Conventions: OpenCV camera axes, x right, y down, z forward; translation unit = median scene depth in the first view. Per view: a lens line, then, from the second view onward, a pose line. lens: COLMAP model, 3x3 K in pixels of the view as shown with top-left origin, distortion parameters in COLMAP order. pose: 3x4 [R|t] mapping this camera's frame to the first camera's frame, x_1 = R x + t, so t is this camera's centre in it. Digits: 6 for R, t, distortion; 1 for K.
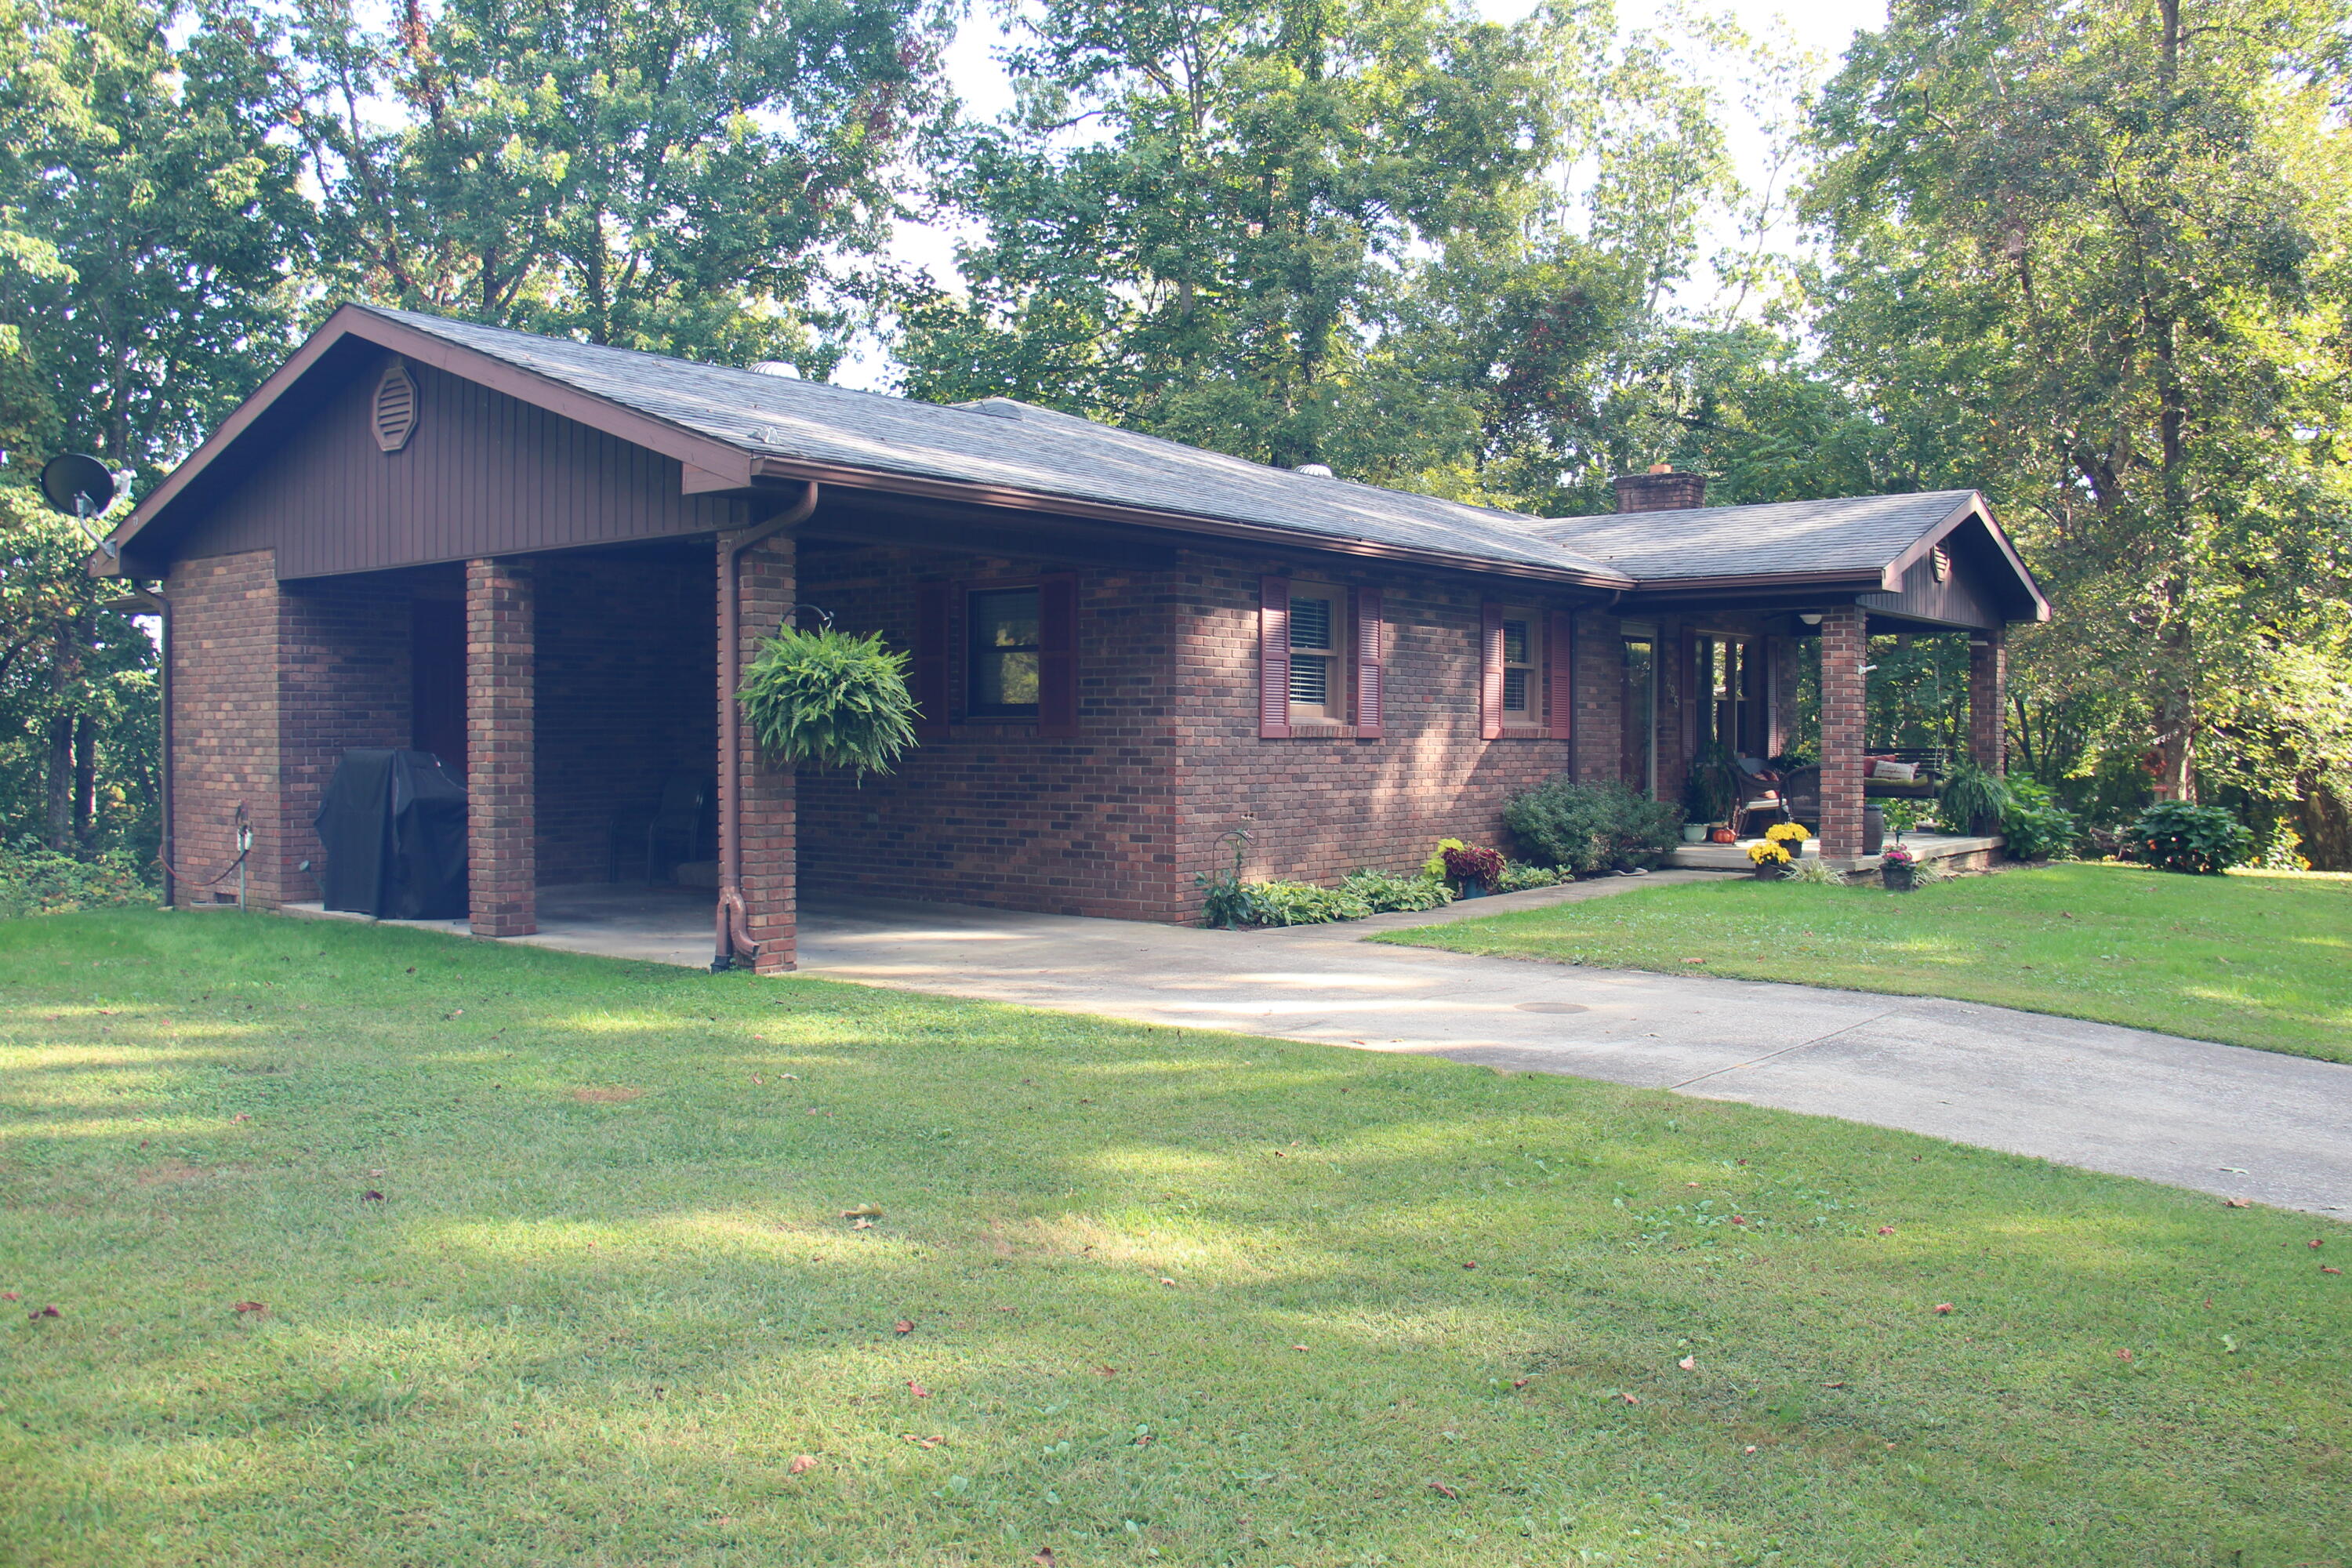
lens RADIAL K [[1913.0, 0, 1177.9], [0, 1913.0, 748.5], [0, 0, 1]] dist [-0.130733, 0.004508]
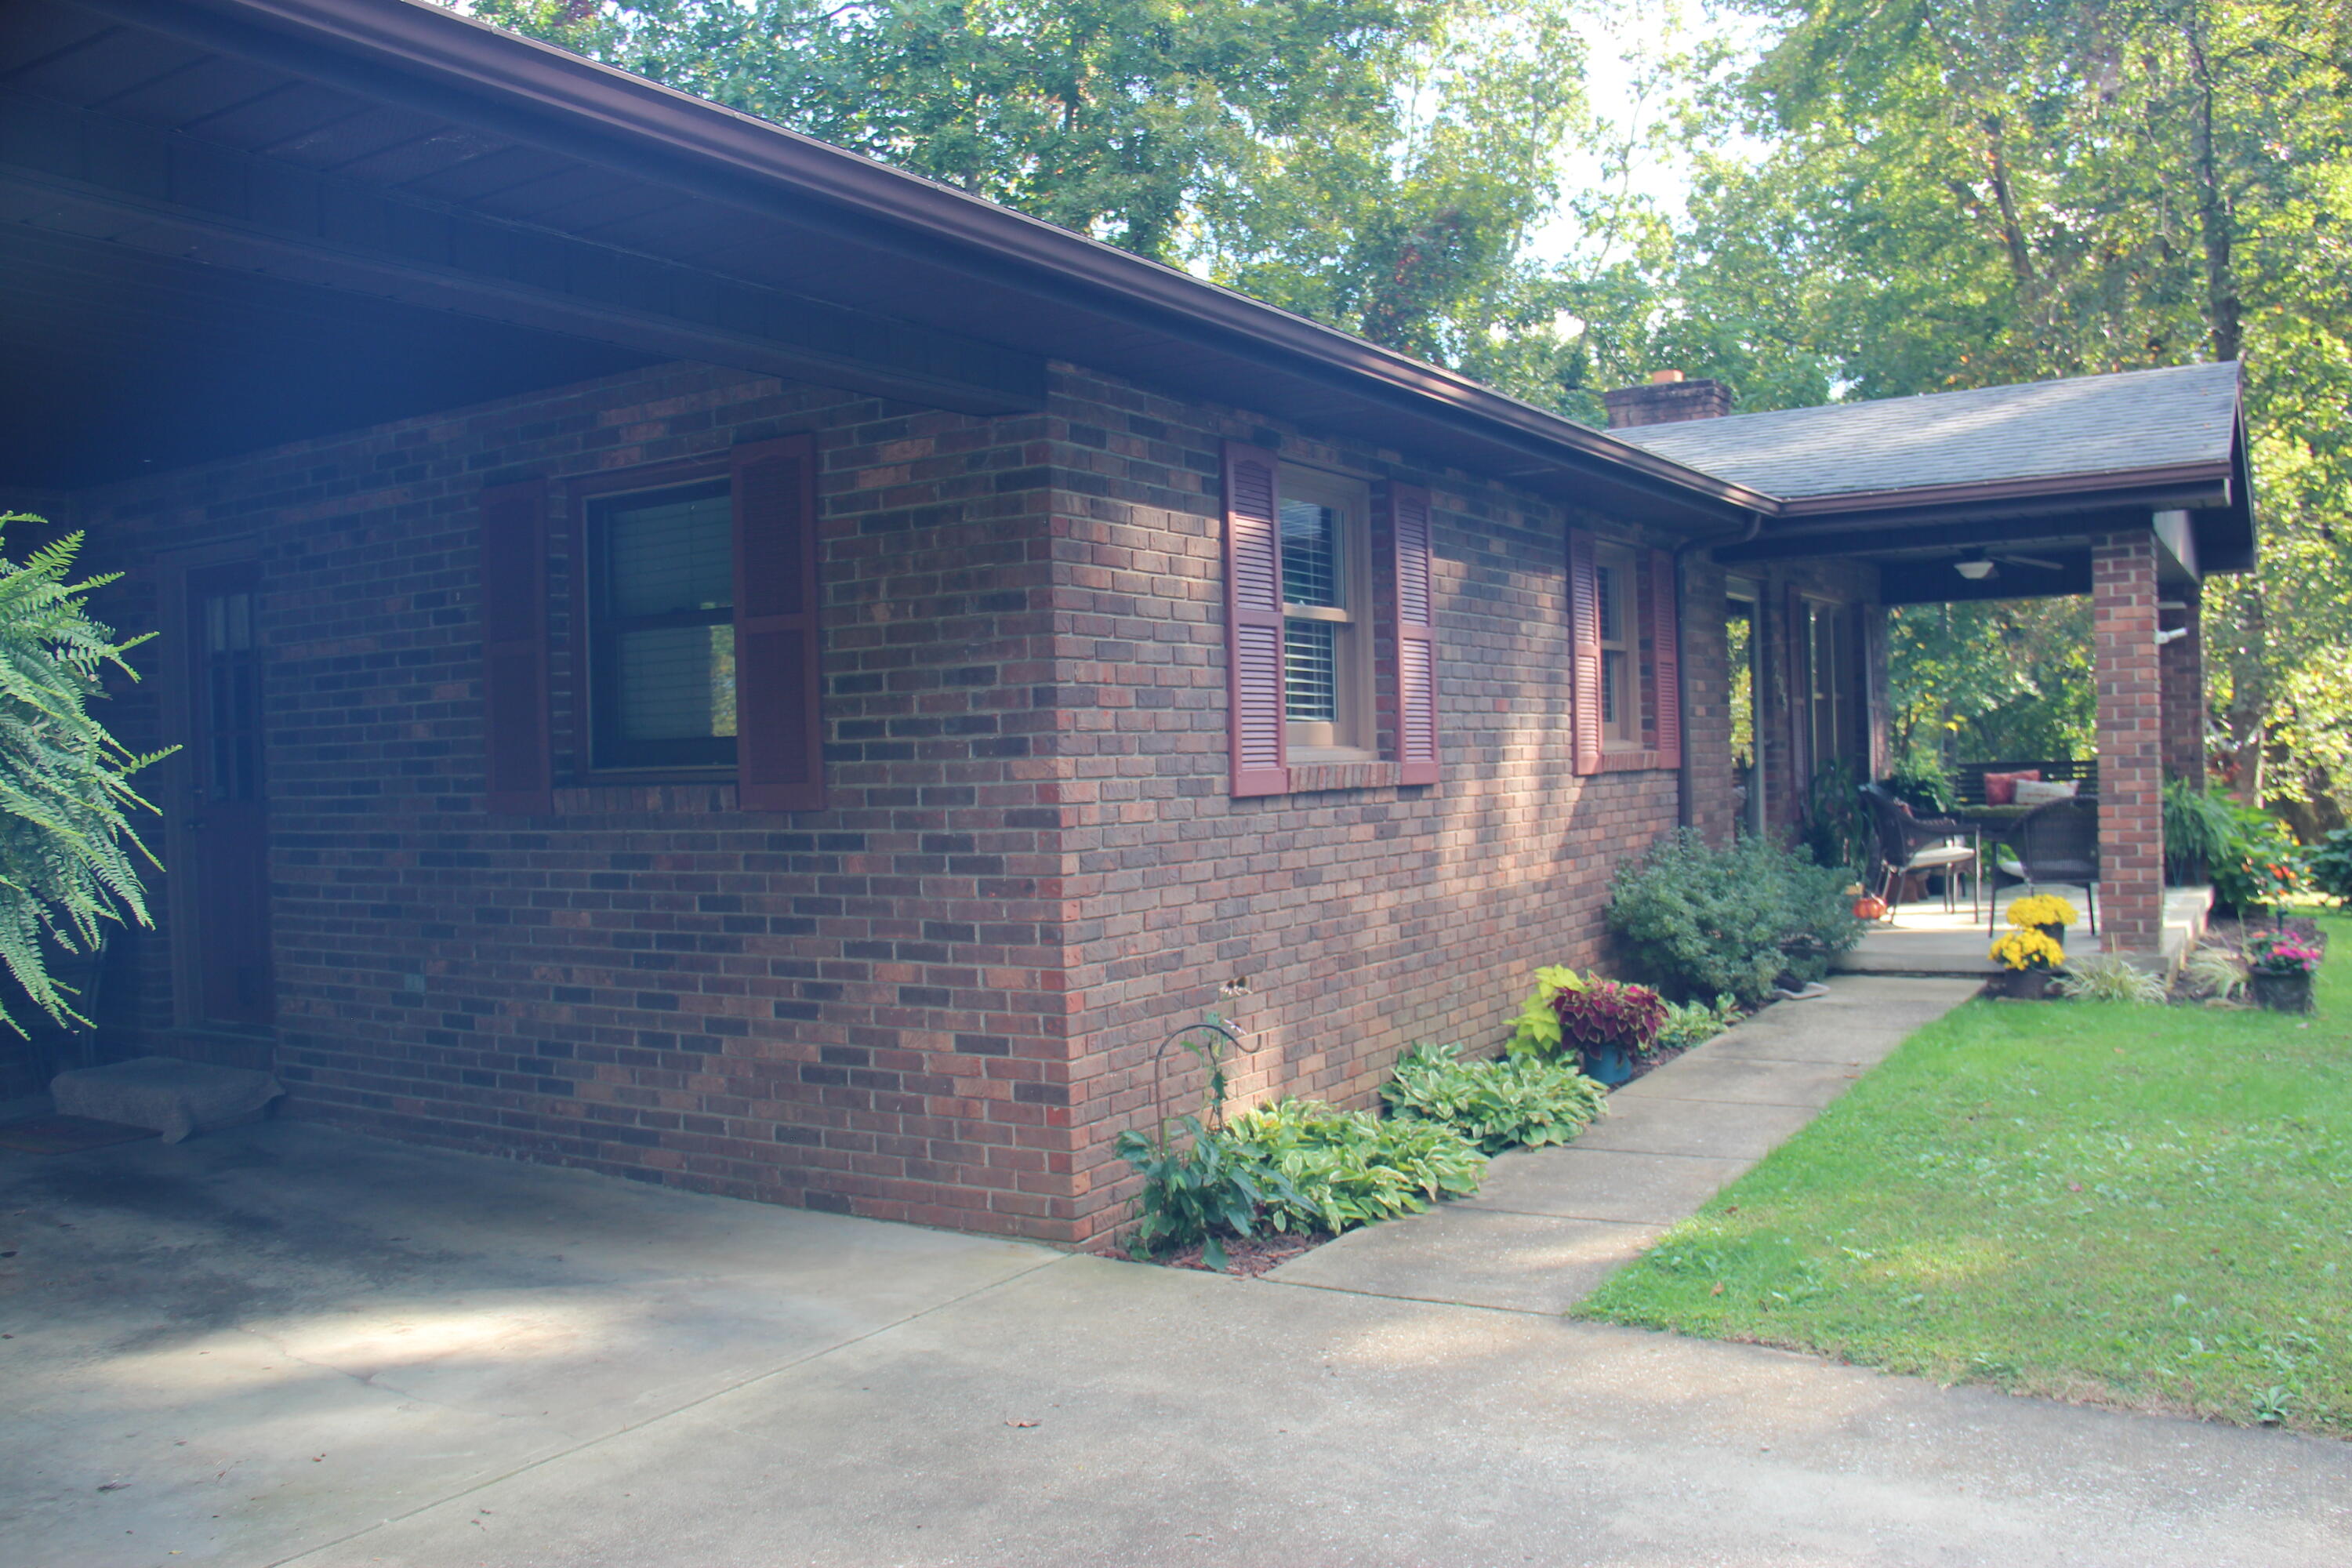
lens RADIAL K [[1913.0, 0, 1177.9], [0, 1913.0, 748.5], [0, 0, 1]] dist [-0.130733, 0.004508]
pose [[0.992848, -0.031865, 0.115052, -0.020544], [0.033334, 0.999385, -0.010861, -0.011729], [-0.114635, 0.014619, 0.993300, 0.513043]]
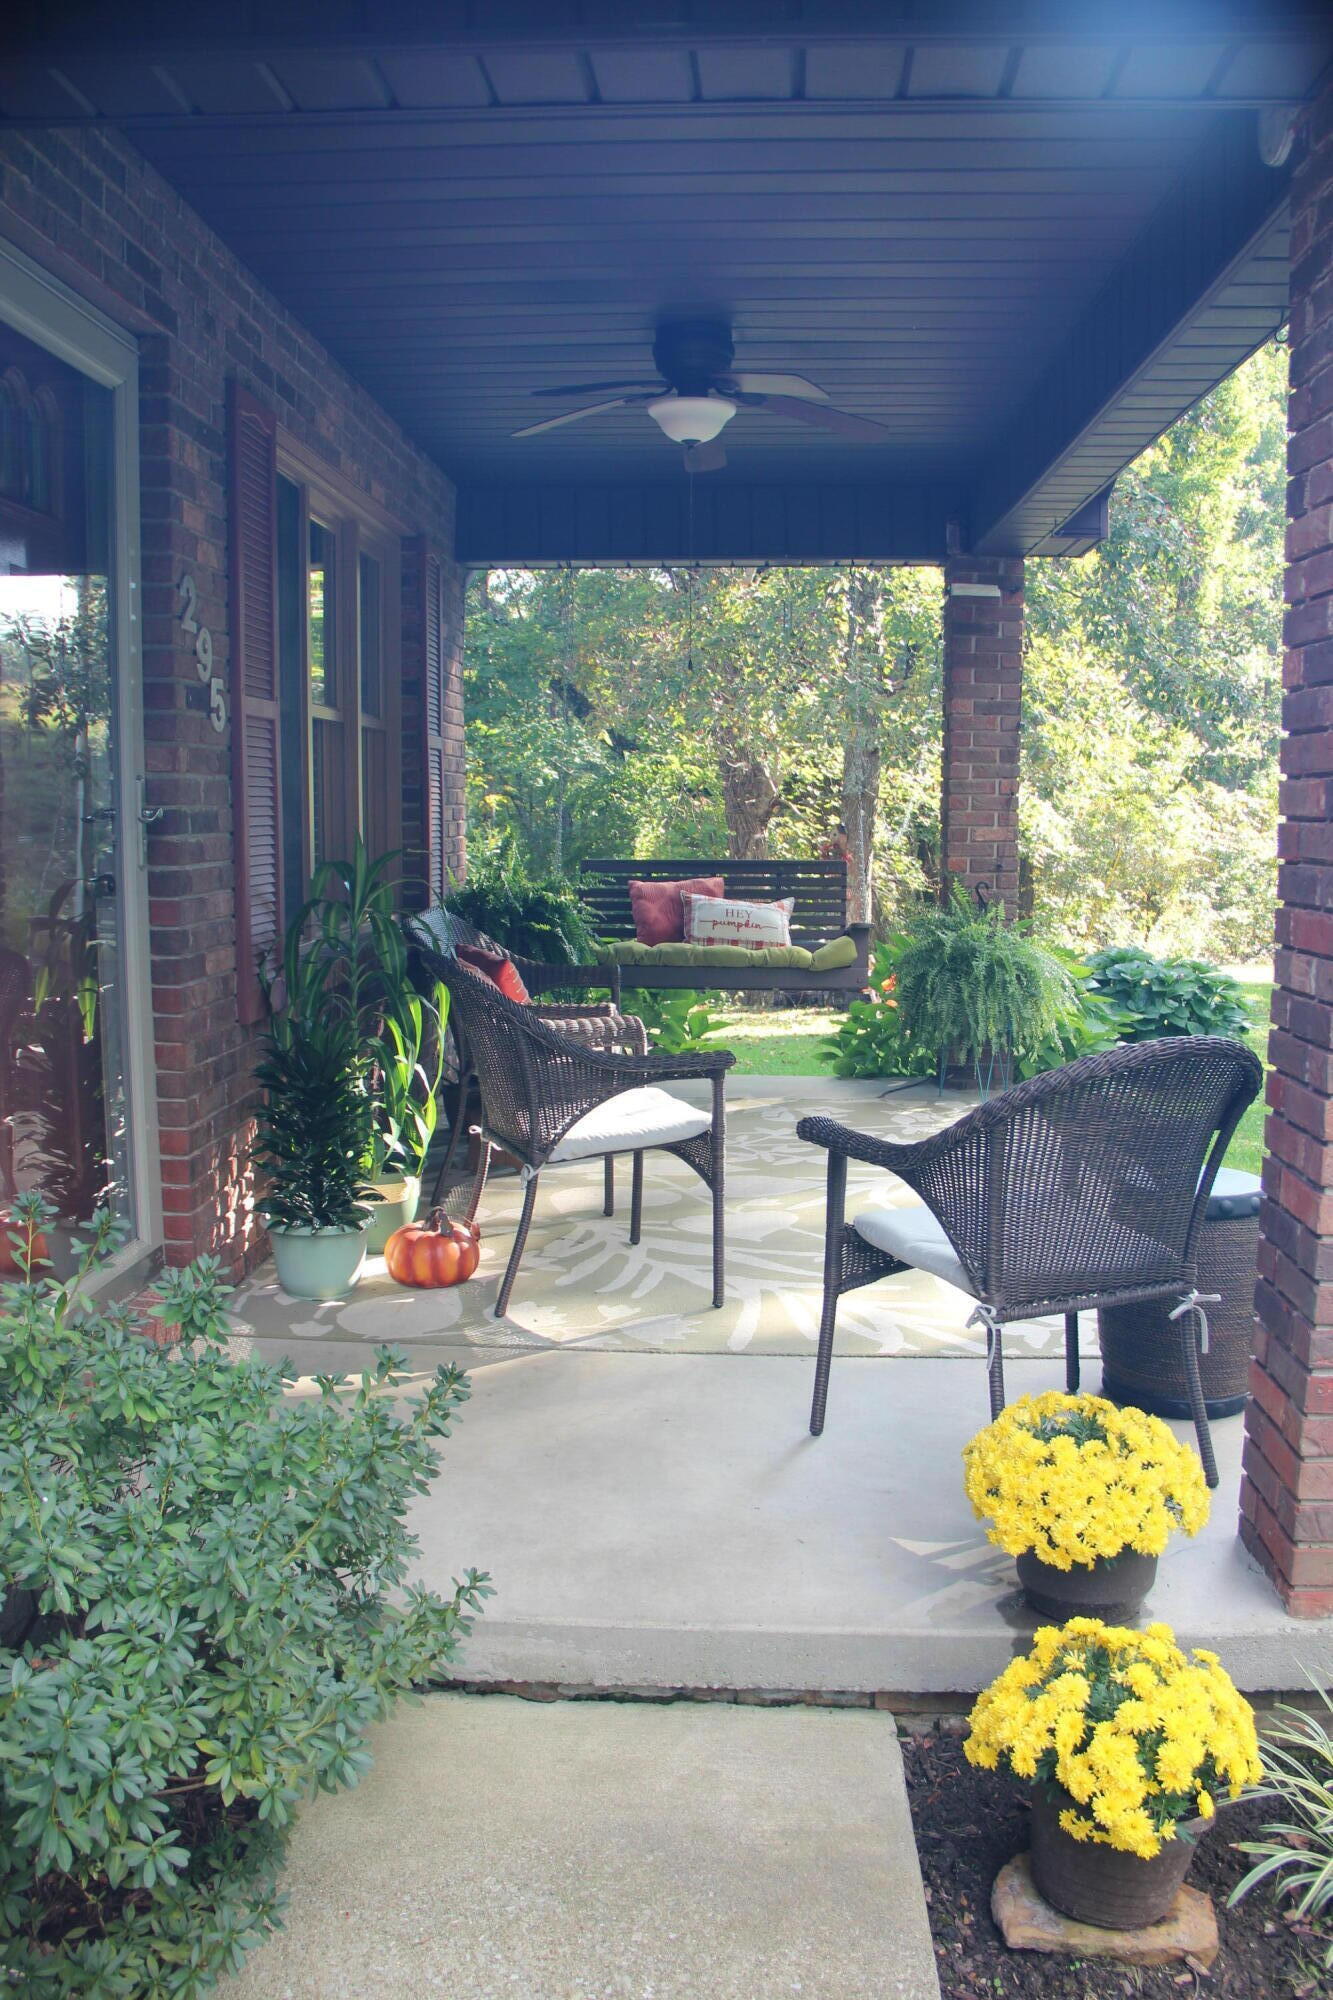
lens RADIAL K [[1626.7, 0, 666.5], [0, 1626.7, 1000.0], [0, 0, 1]] dist [-0.130733, 0.004508]
pose [[0.811356, -0.066812, 0.580721, 0.252700], [-0.000413, 0.993381, 0.114865, -0.014929], [-0.584552, -0.093437, 0.805958, 1.065450]]
